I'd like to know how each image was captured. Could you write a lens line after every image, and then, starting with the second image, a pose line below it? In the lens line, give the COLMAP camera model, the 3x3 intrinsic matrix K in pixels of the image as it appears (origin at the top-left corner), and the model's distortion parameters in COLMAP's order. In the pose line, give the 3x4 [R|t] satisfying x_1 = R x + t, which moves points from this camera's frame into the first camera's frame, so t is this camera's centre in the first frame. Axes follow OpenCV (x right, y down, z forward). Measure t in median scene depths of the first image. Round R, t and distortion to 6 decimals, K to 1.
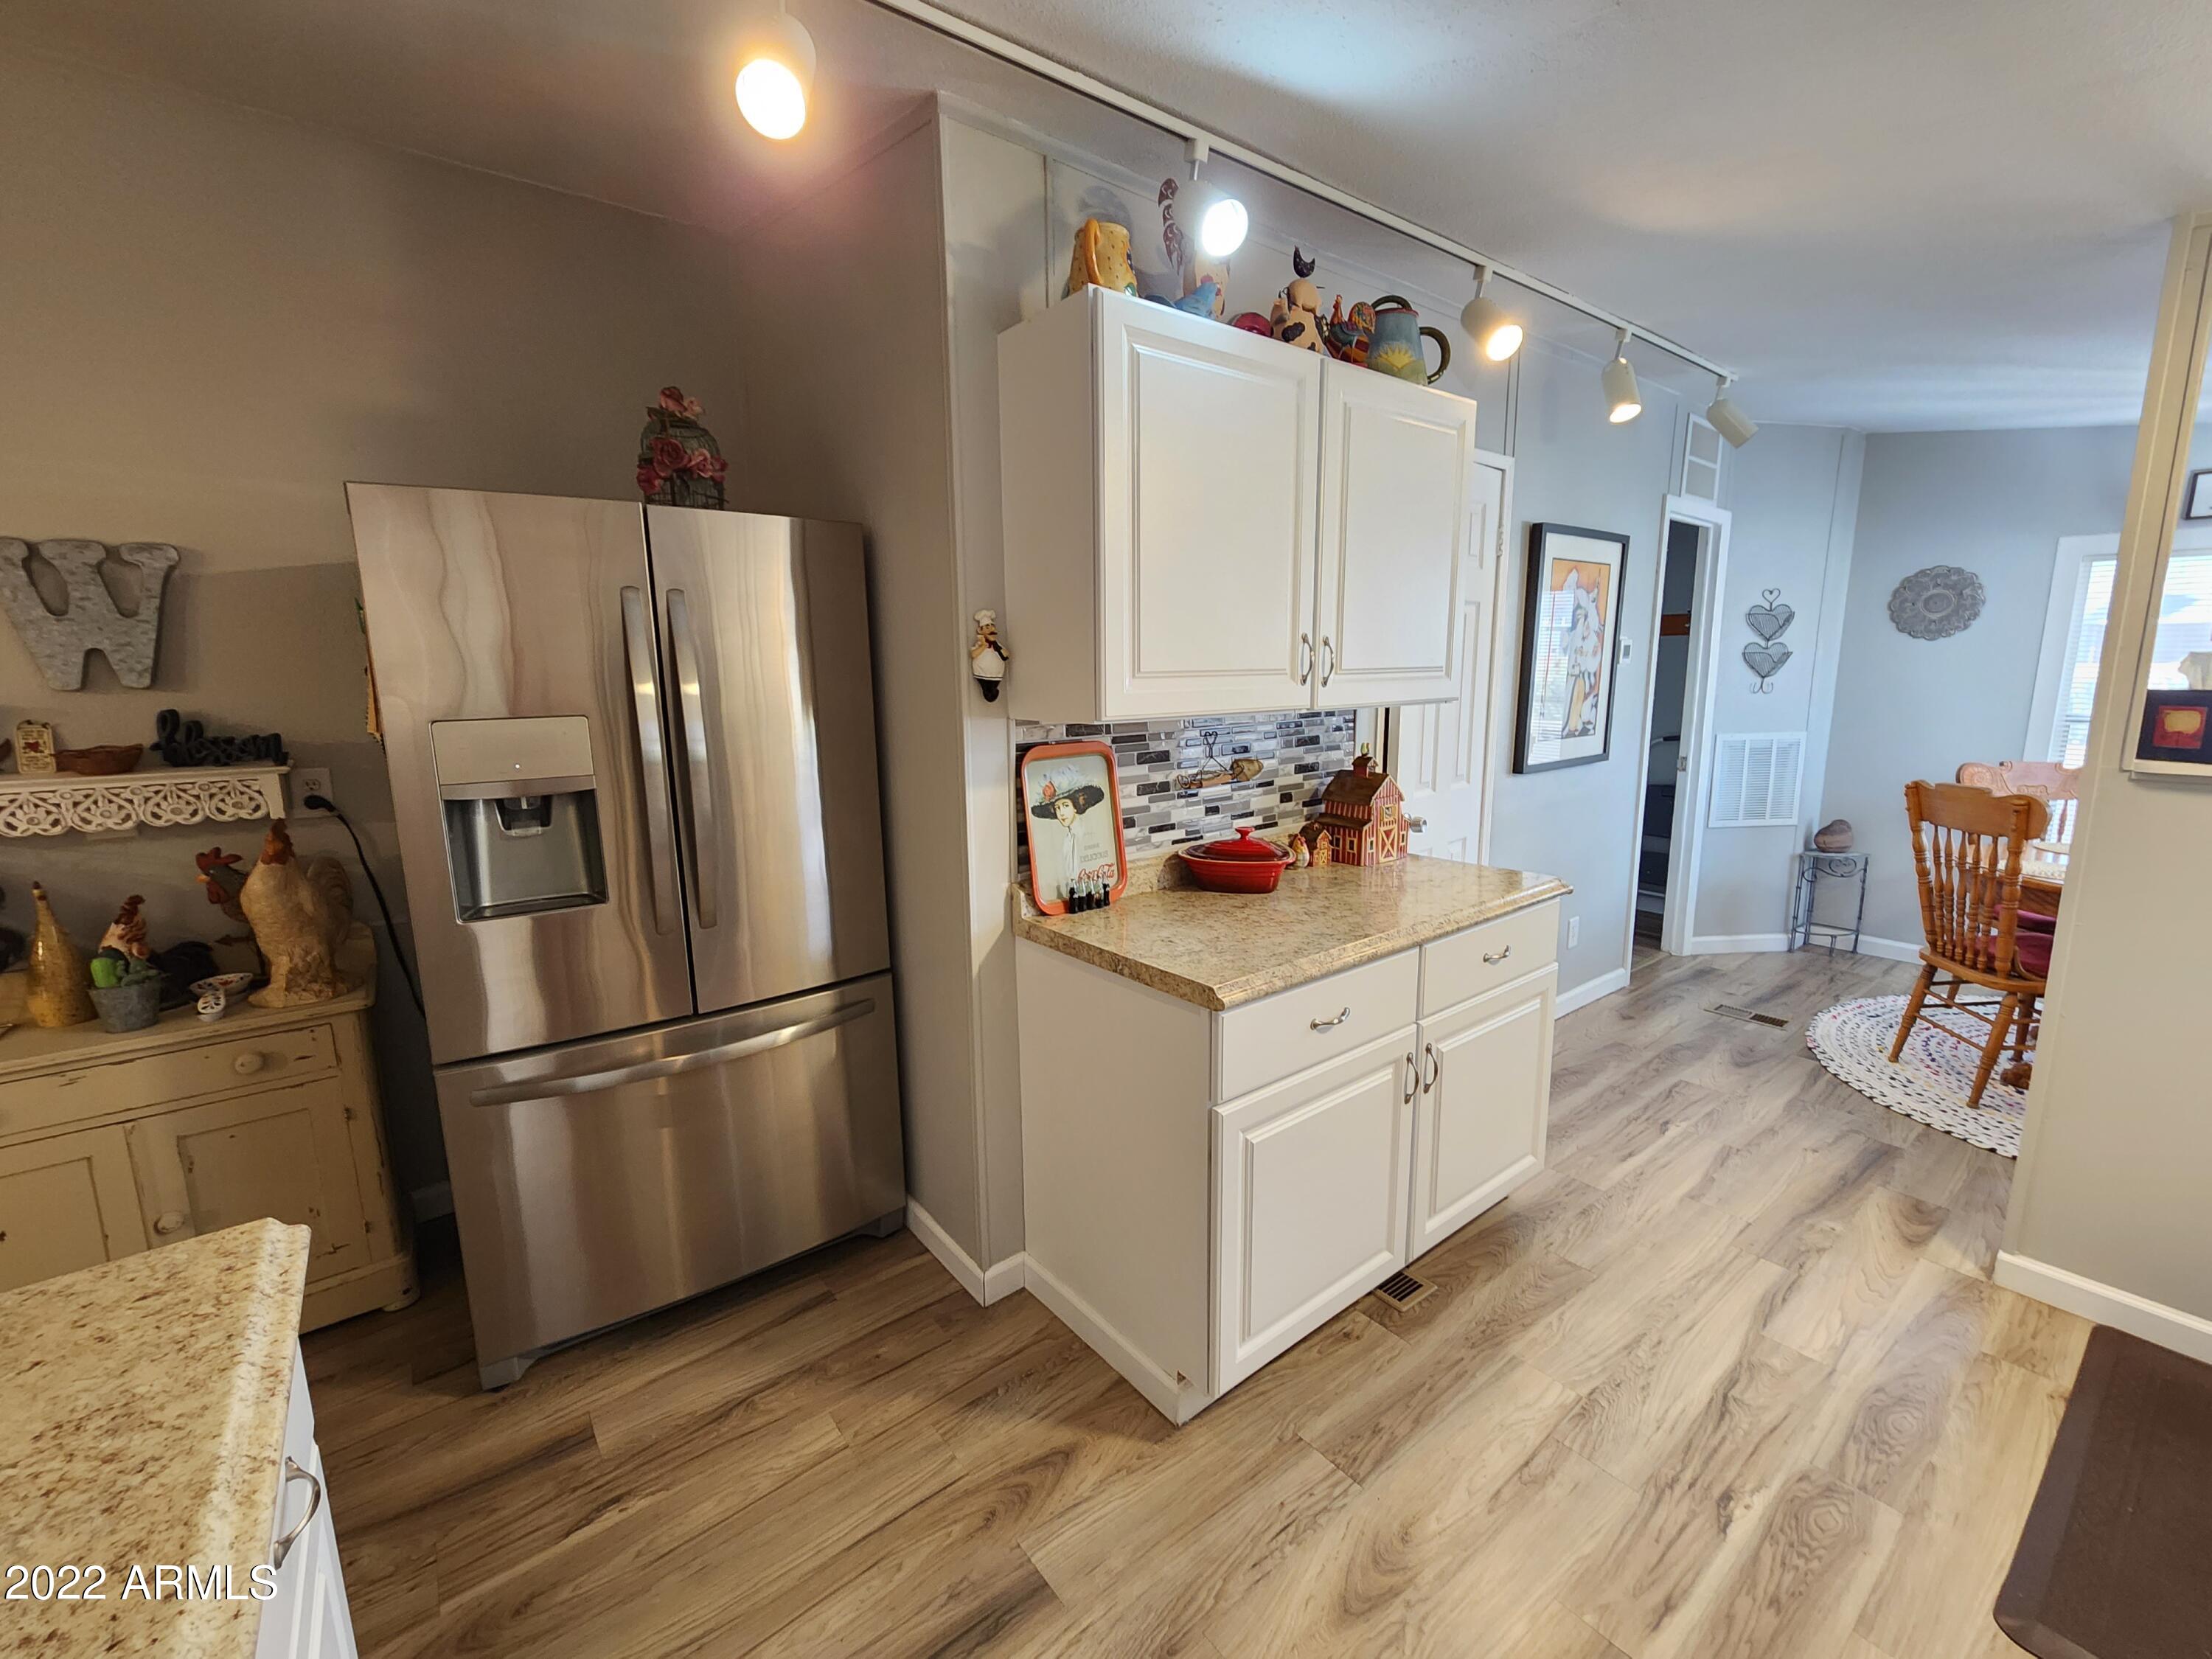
lens RADIAL K [[918.0, 0, 1101.9], [0, 918.0, 827.4], [0, 0, 1]] dist [0.000218, -0.000218]
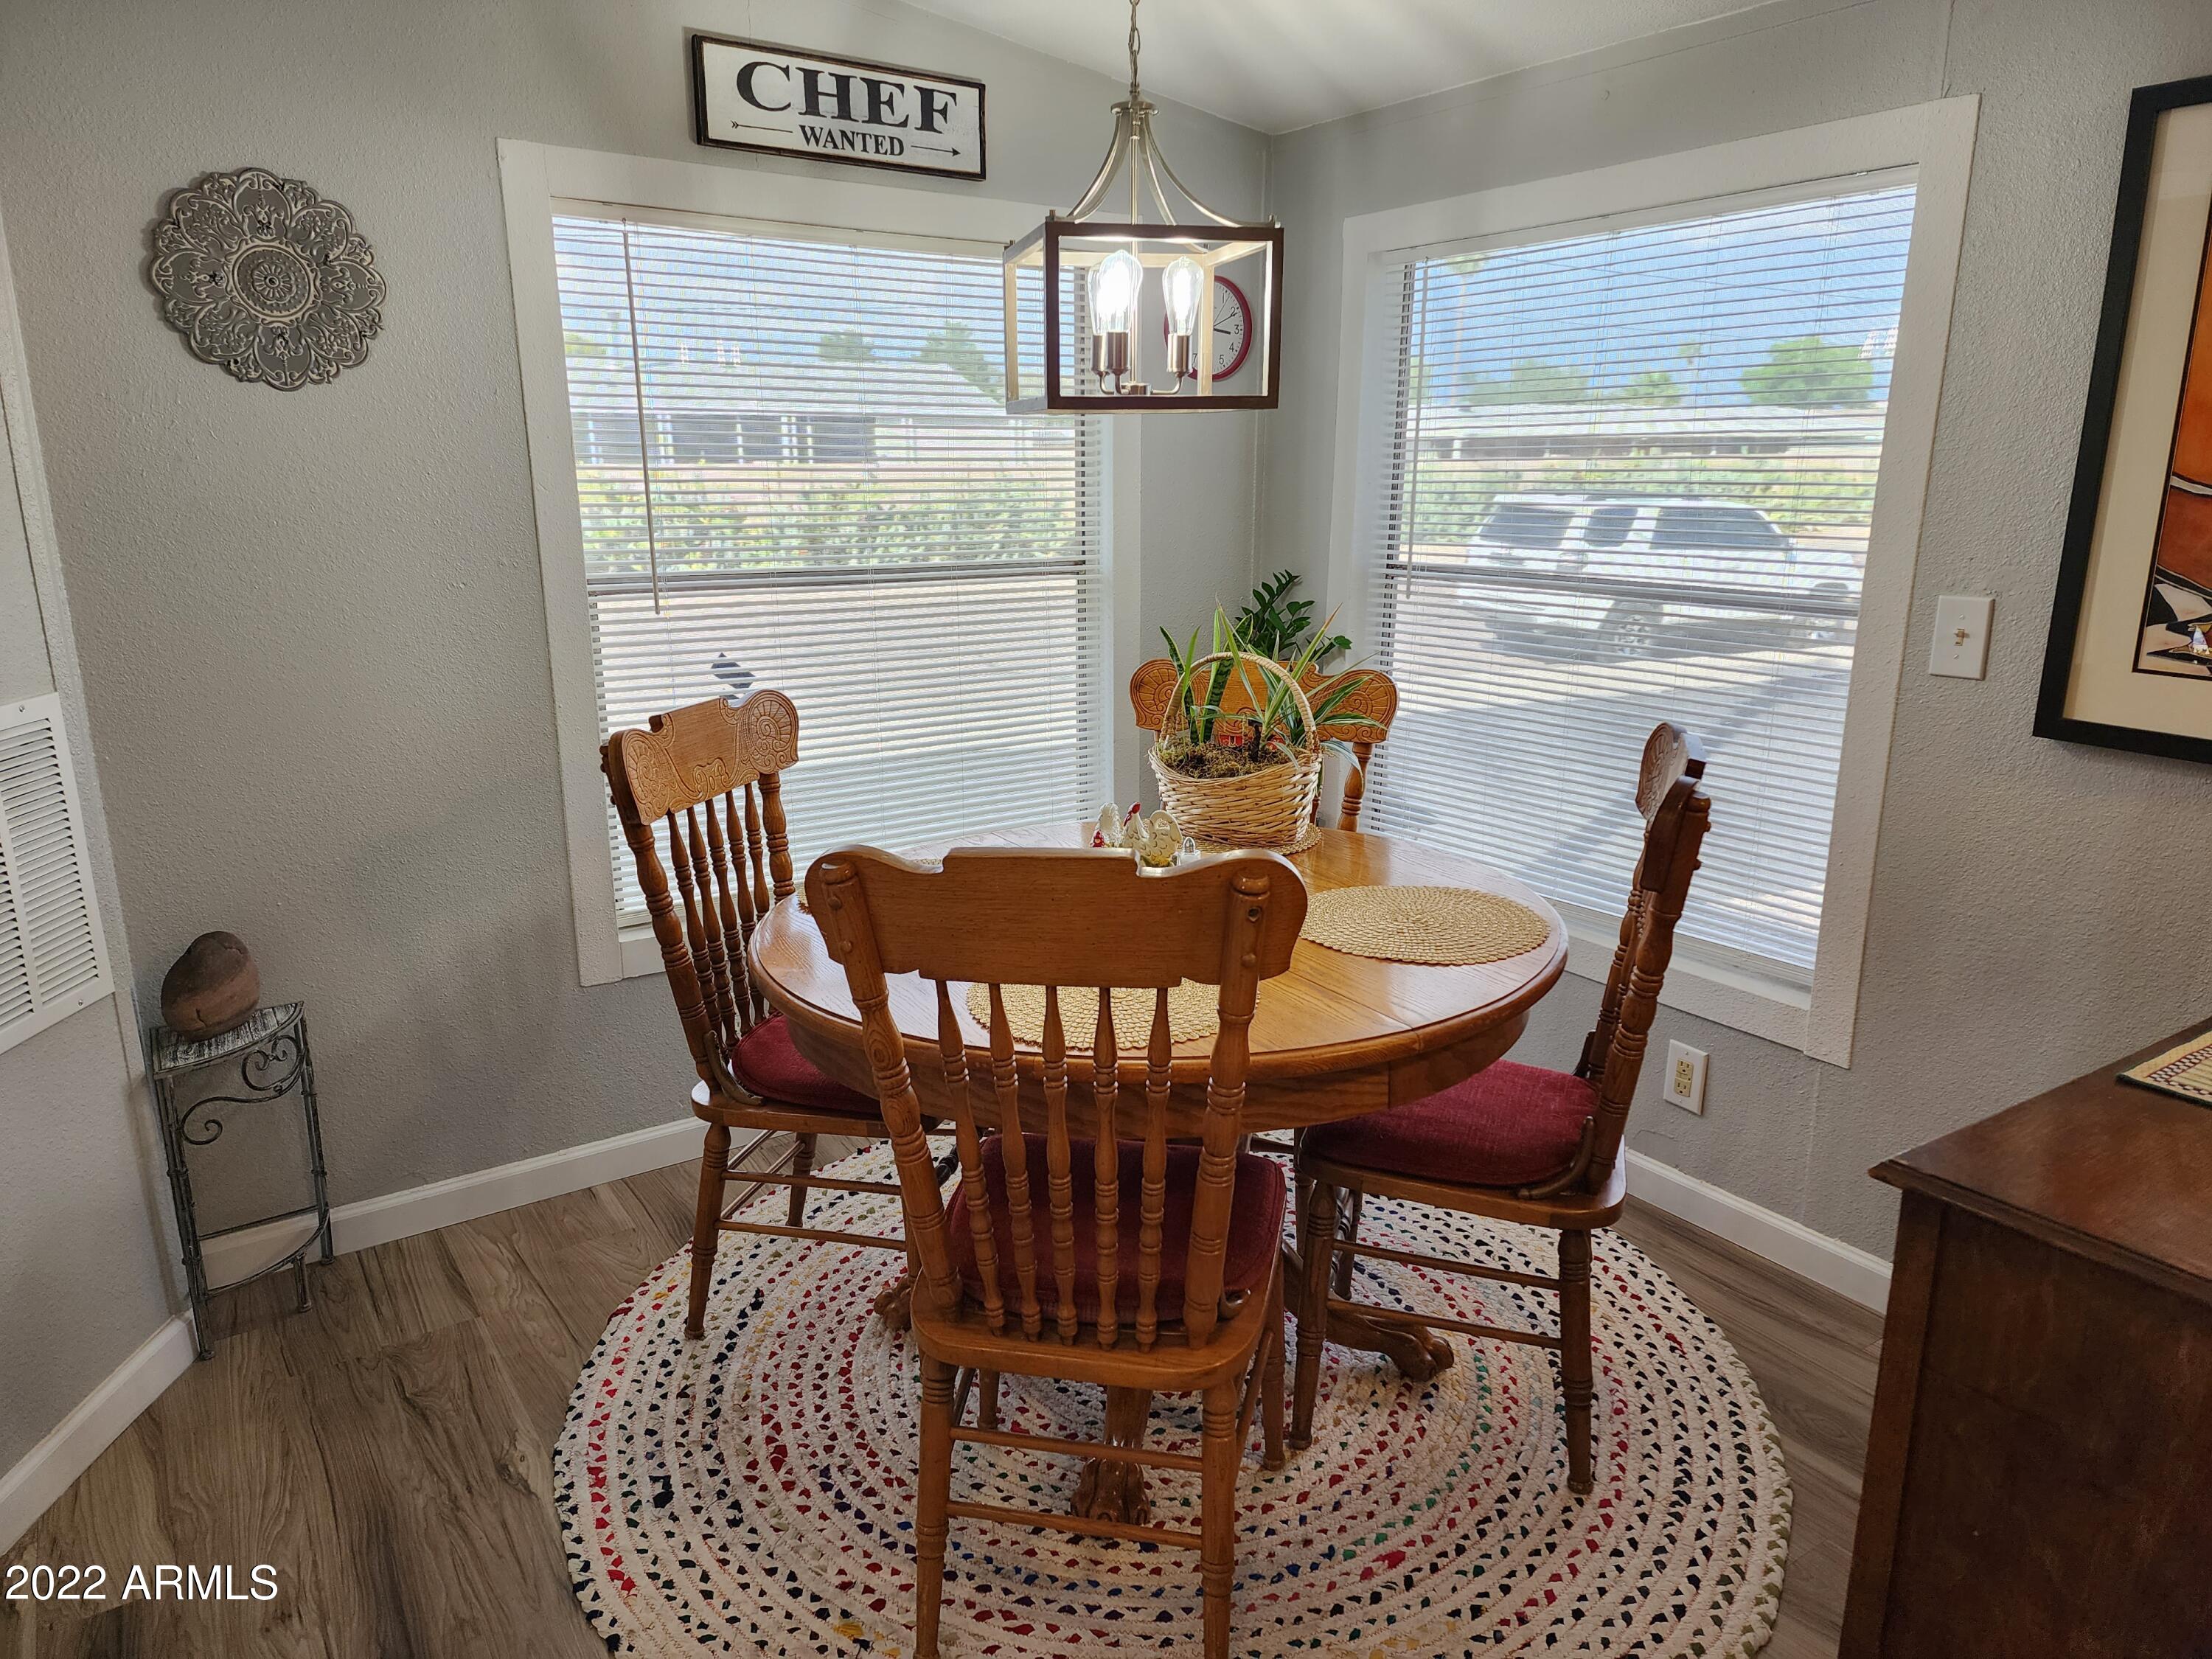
lens RADIAL K [[1487.7, 0, 1109.2], [0, 1487.7, 826.1], [0, 0, 1]] dist [0.093614, -0.079880]
pose [[0.070183, -0.229365, 0.970807, 0.328864], [0.178848, 0.960330, 0.213960, -0.114801], [-0.981370, 0.158611, 0.108420, 0.672750]]
